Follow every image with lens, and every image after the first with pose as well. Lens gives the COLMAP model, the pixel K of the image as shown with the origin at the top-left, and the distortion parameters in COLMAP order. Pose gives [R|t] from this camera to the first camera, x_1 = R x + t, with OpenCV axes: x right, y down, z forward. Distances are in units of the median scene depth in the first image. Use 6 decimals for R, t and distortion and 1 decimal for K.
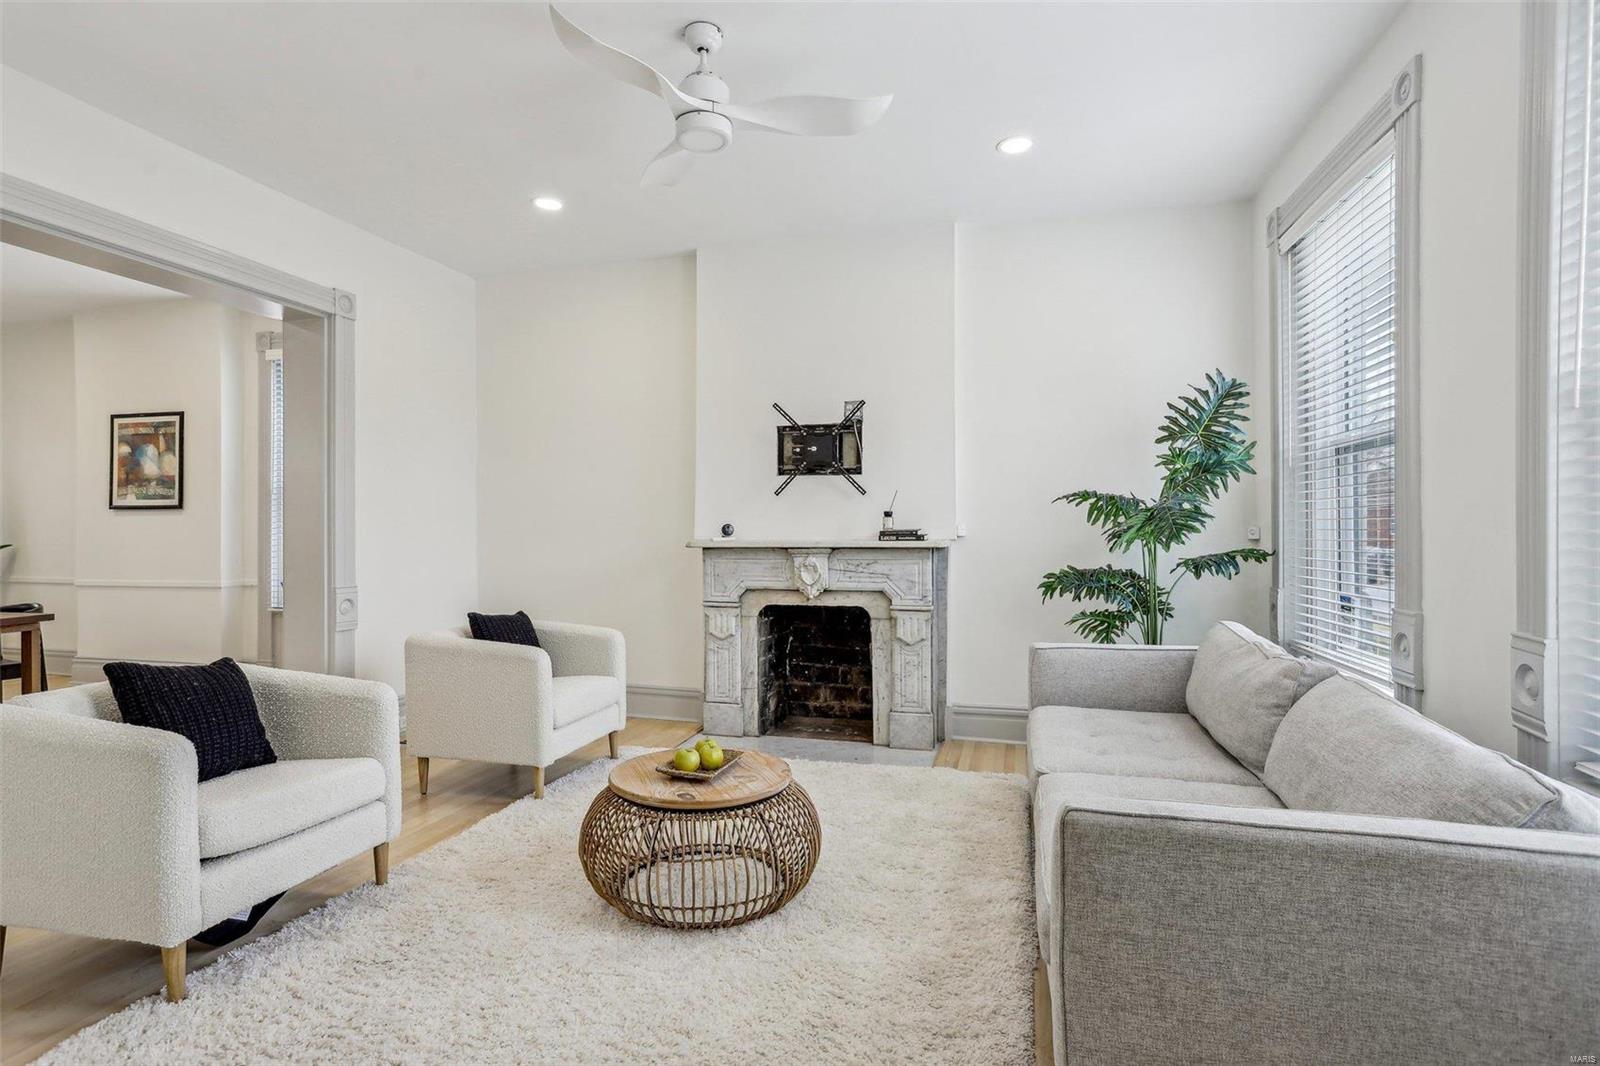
lens RADIAL K [[802.9, 0, 800.0], [0, 802.9, 533.0], [0, 0, 1]] dist [-0.045827, 0.040087]
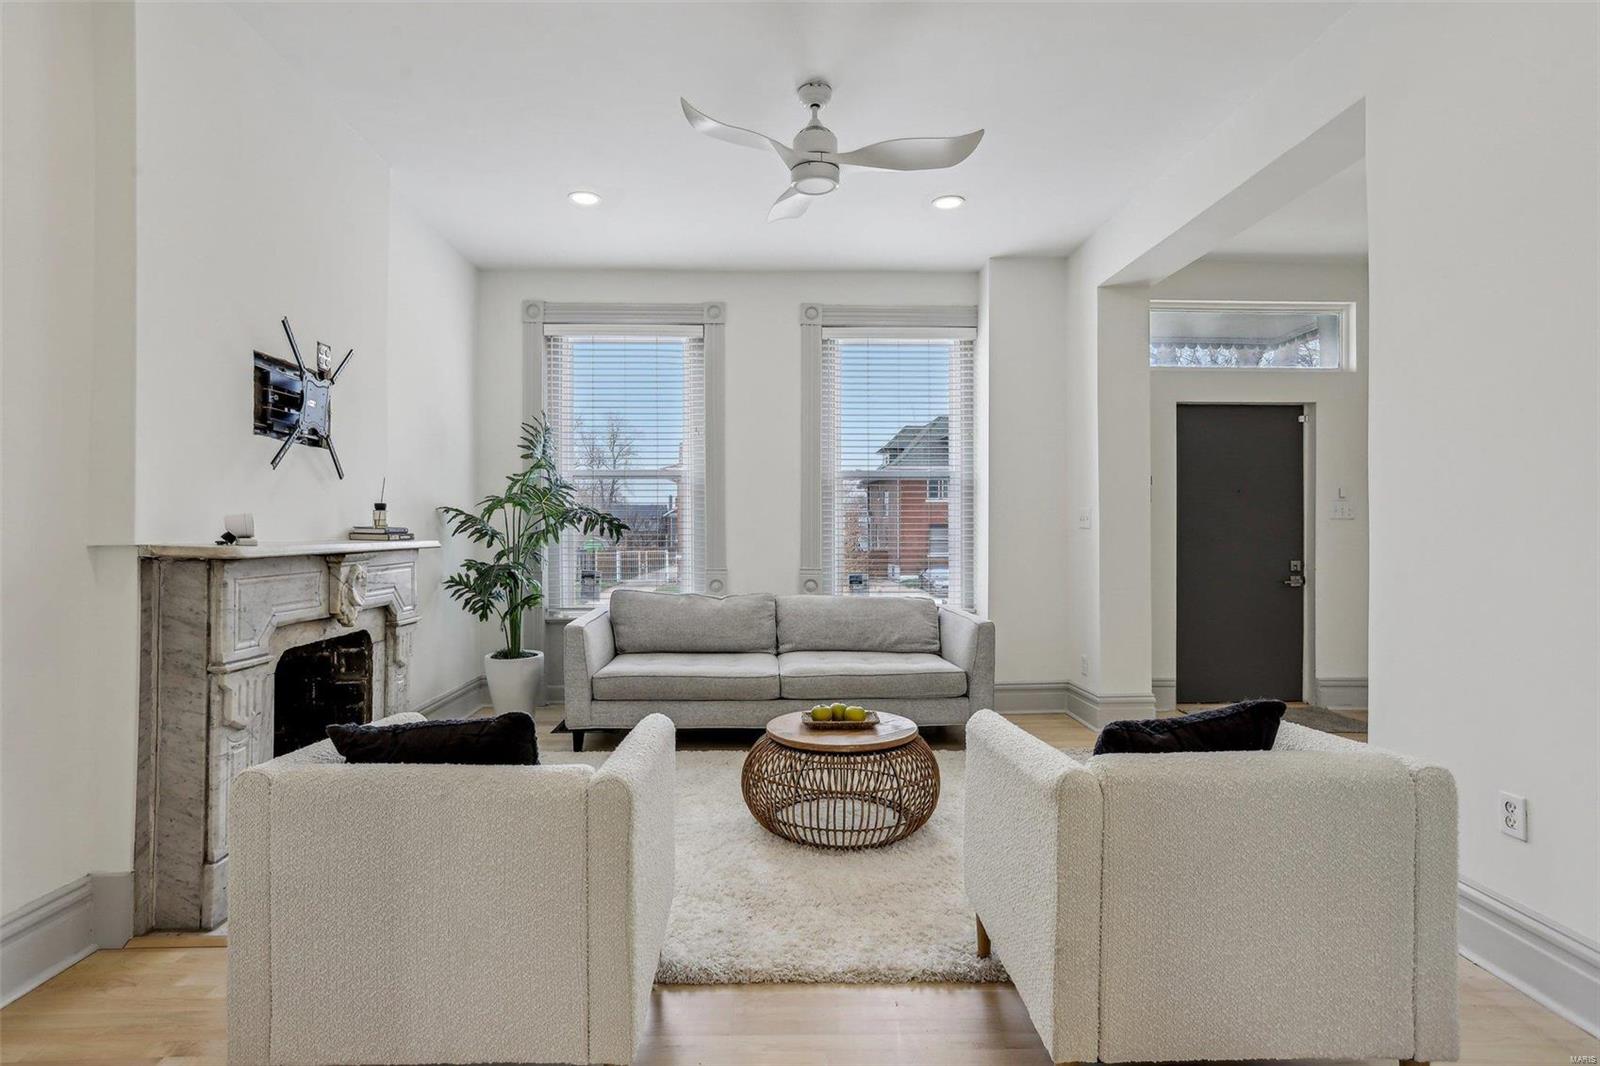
lens RADIAL K [[802.9, 0, 800.0], [0, 802.9, 533.0], [0, 0, 1]] dist [-0.045827, 0.040087]
pose [[-0.315907, 0.001599, 0.948789, -0.744483], [0.004504, 0.999990, -0.000185, 0.003884], [-0.948779, 0.004215, -0.315911, 0.845050]]
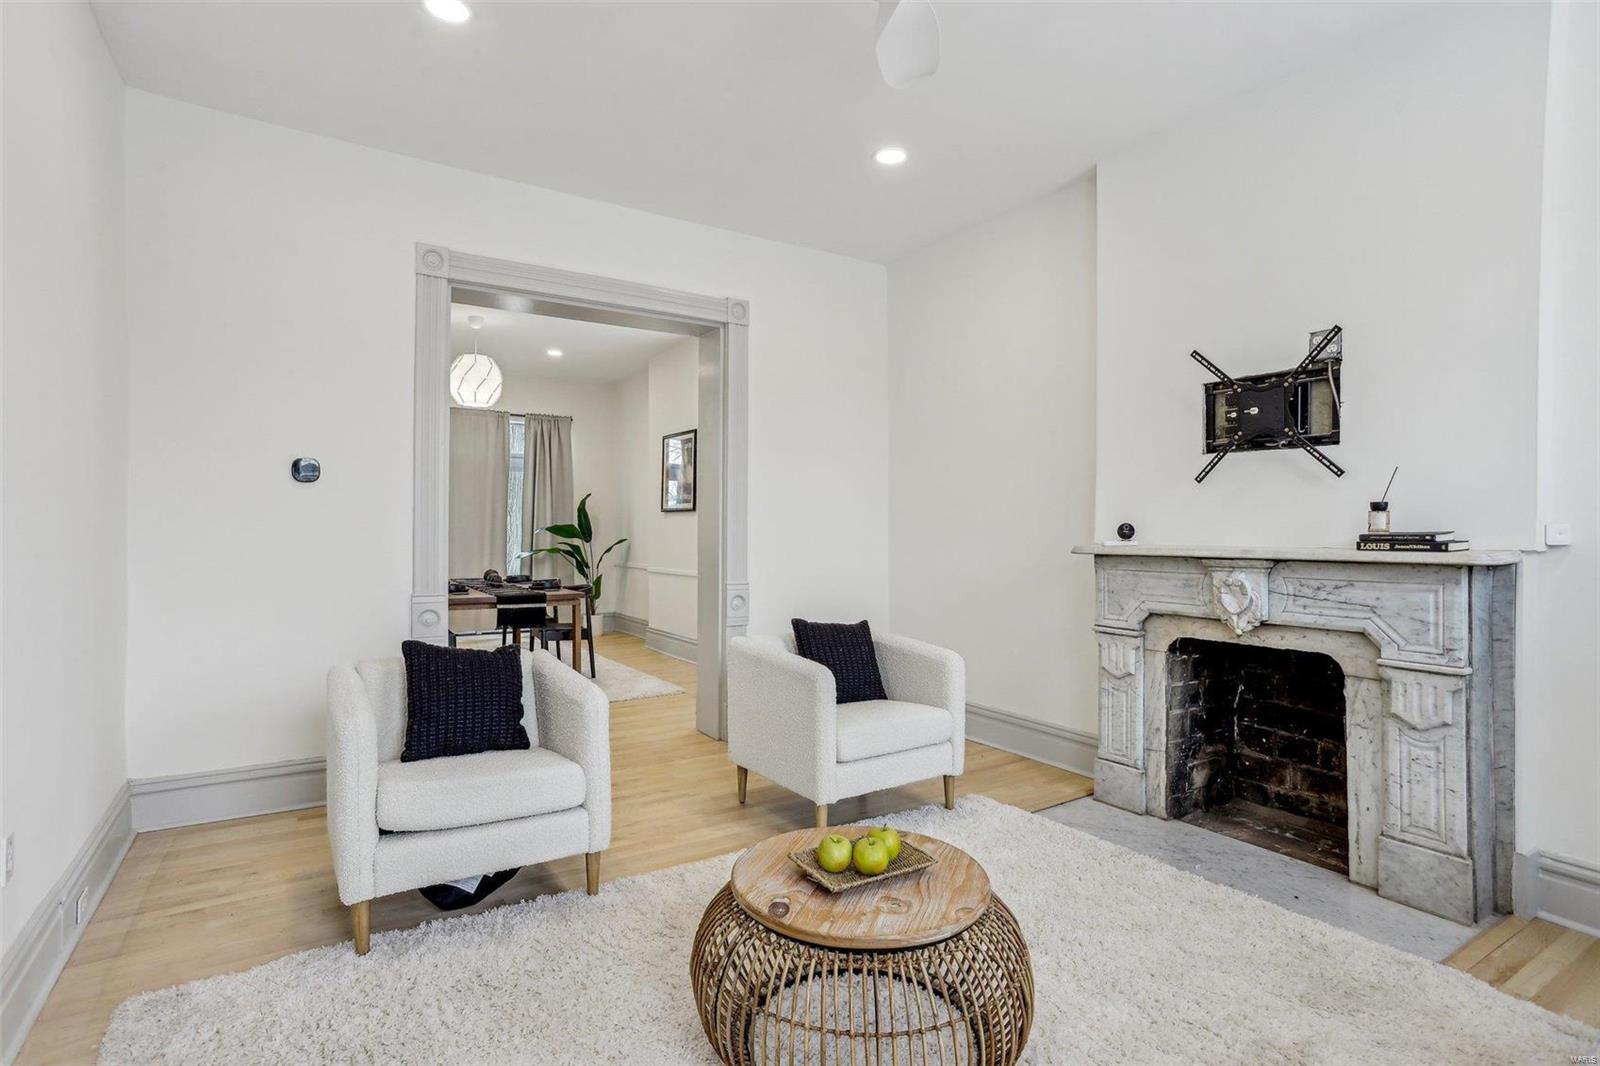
lens RADIAL K [[802.8, 0, 792.5], [0, 802.8, 533.1], [0, 0, 1]] dist [-0.043478, 0.039130]
pose [[0.749409, 0.007959, -0.662059, 0.172077], [-0.008637, 0.999960, 0.002245, -0.001076], [0.662051, 0.004036, 0.749448, 0.254198]]
